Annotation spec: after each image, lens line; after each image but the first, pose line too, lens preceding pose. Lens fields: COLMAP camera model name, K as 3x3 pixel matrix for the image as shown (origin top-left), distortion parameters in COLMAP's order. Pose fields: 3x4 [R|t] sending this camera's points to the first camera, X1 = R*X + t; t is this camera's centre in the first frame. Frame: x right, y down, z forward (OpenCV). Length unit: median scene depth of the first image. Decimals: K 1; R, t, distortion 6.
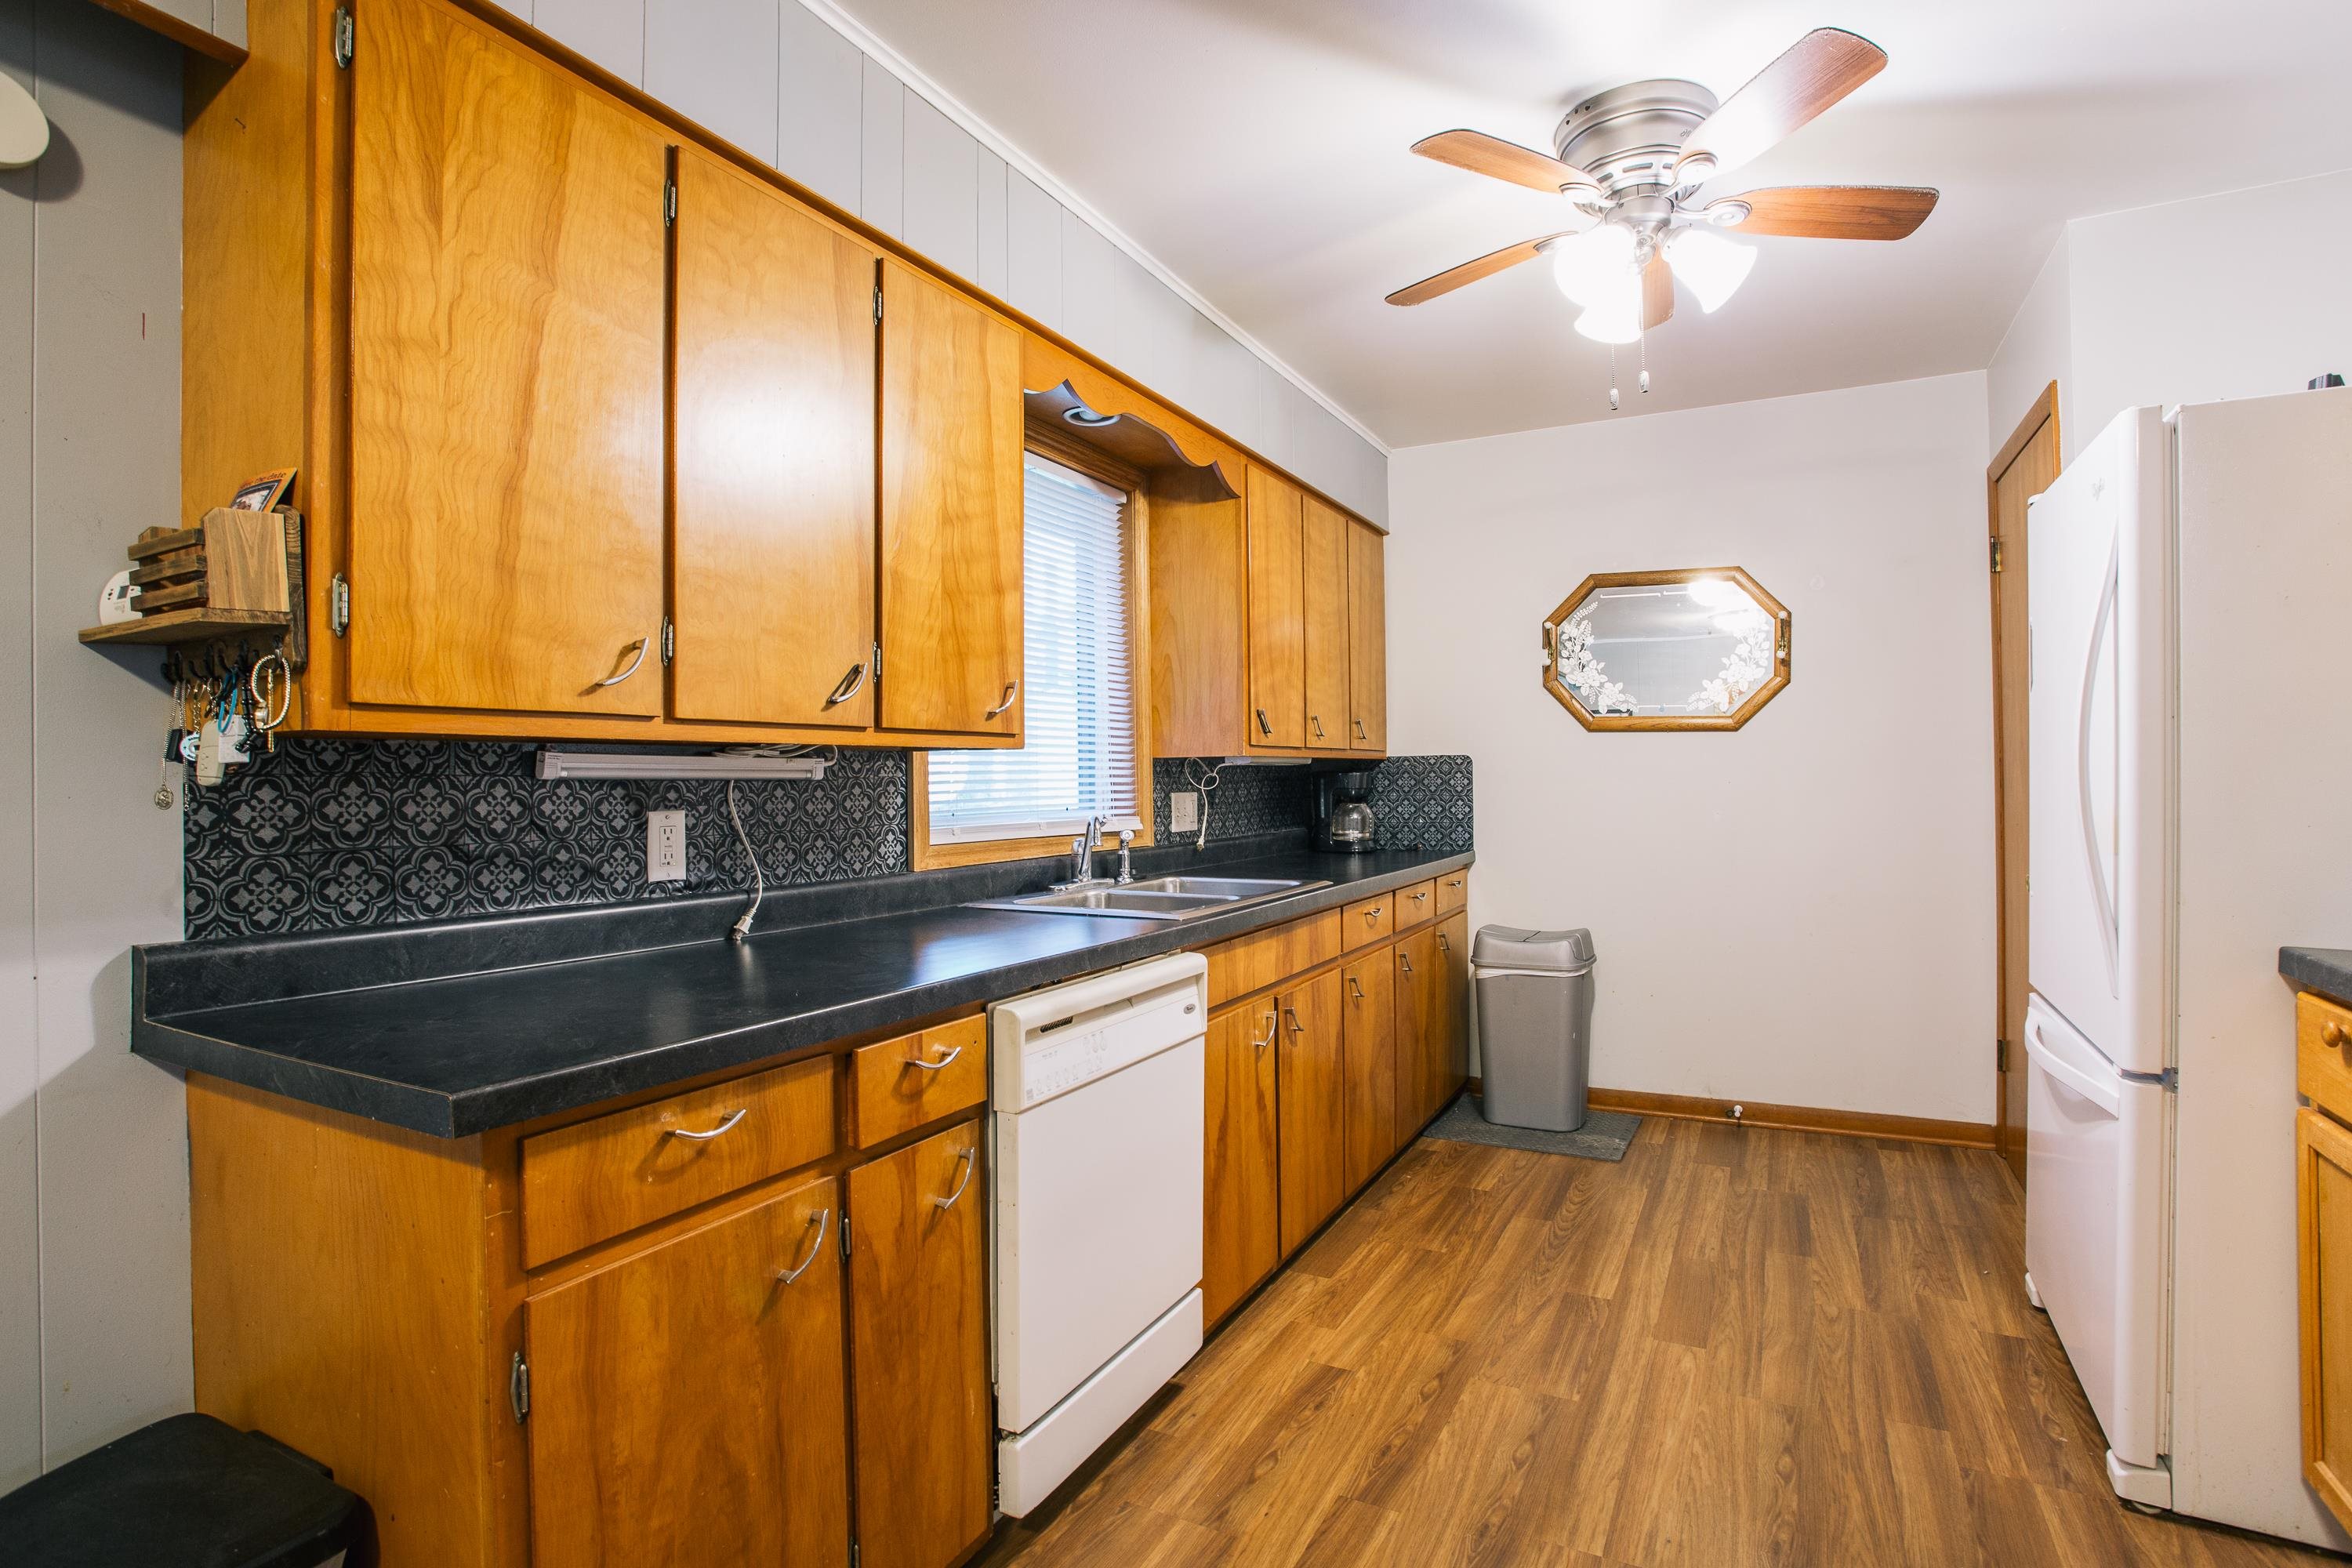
lens RADIAL K [[1152.6, 0, 1181.5], [0, 1152.6, 775.3], [0, 0, 1]] dist [-0.057038, 0.019964]
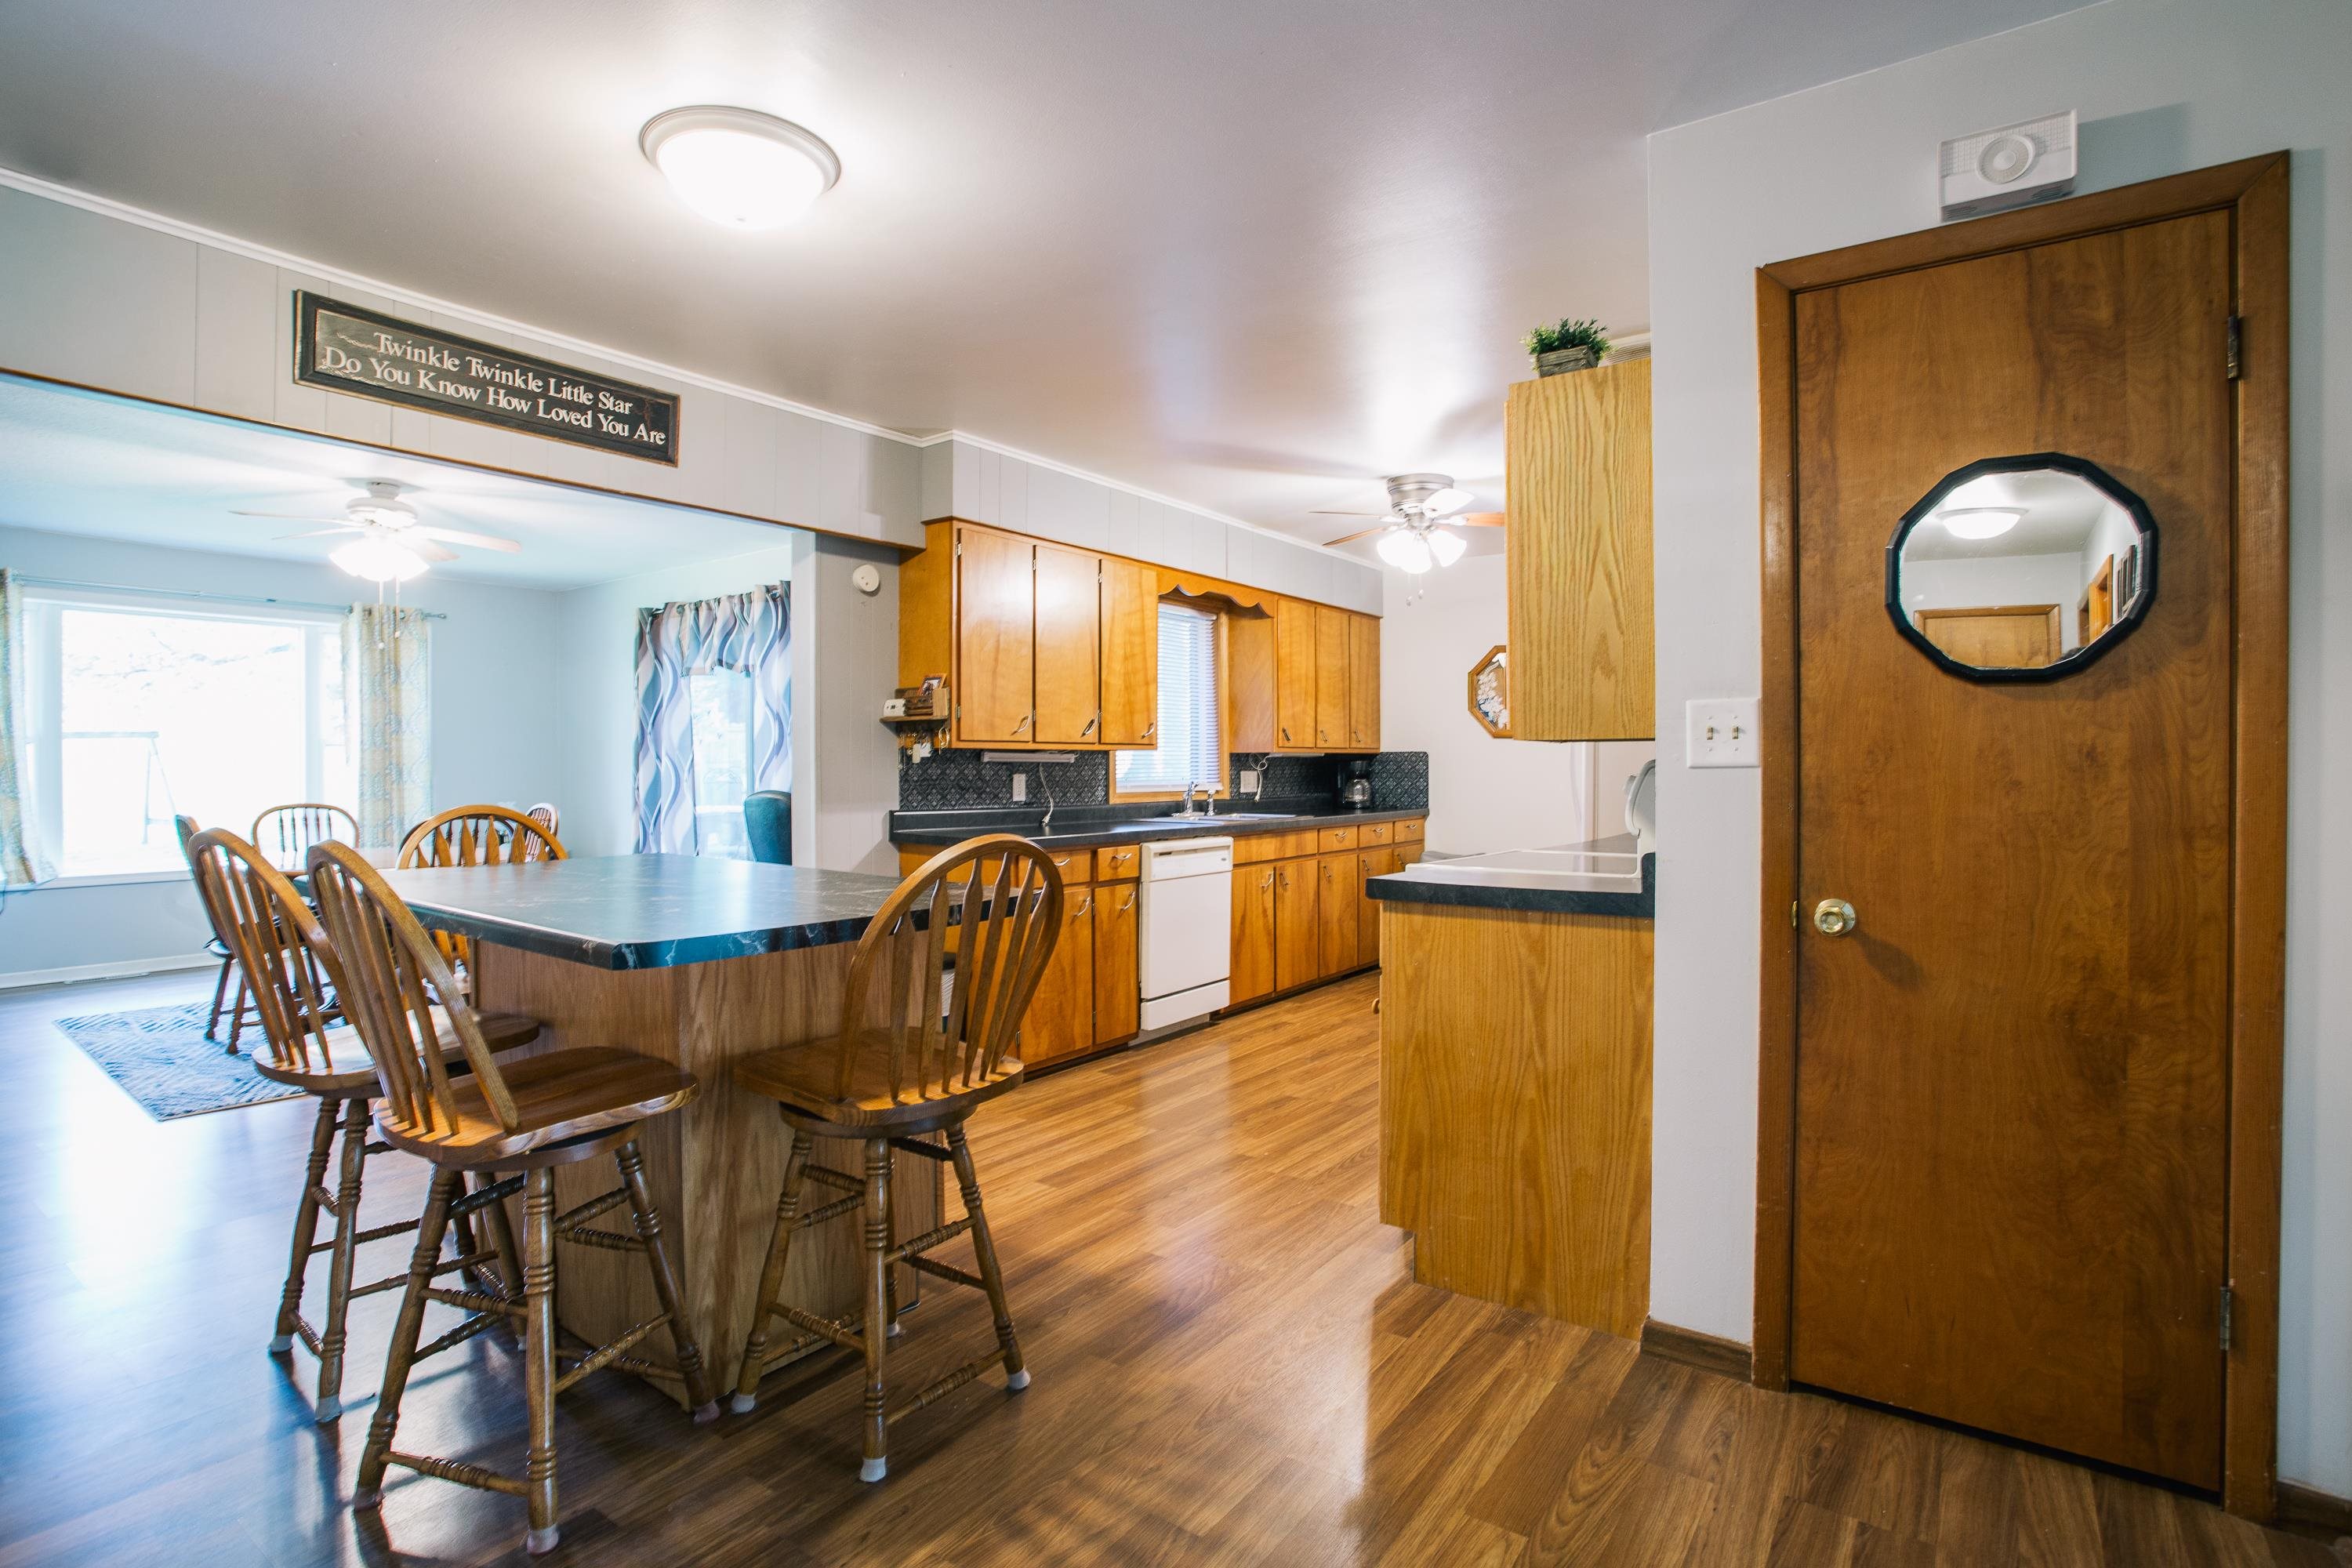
lens RADIAL K [[1152.6, 0, 1181.5], [0, 1152.6, 775.3], [0, 0, 1]] dist [-0.057038, 0.019964]
pose [[0.990138, 0.011628, -0.139609, 0.213719], [-0.009647, 0.999843, 0.014859, -0.006678], [0.139760, -0.013366, 0.990095, -1.173310]]
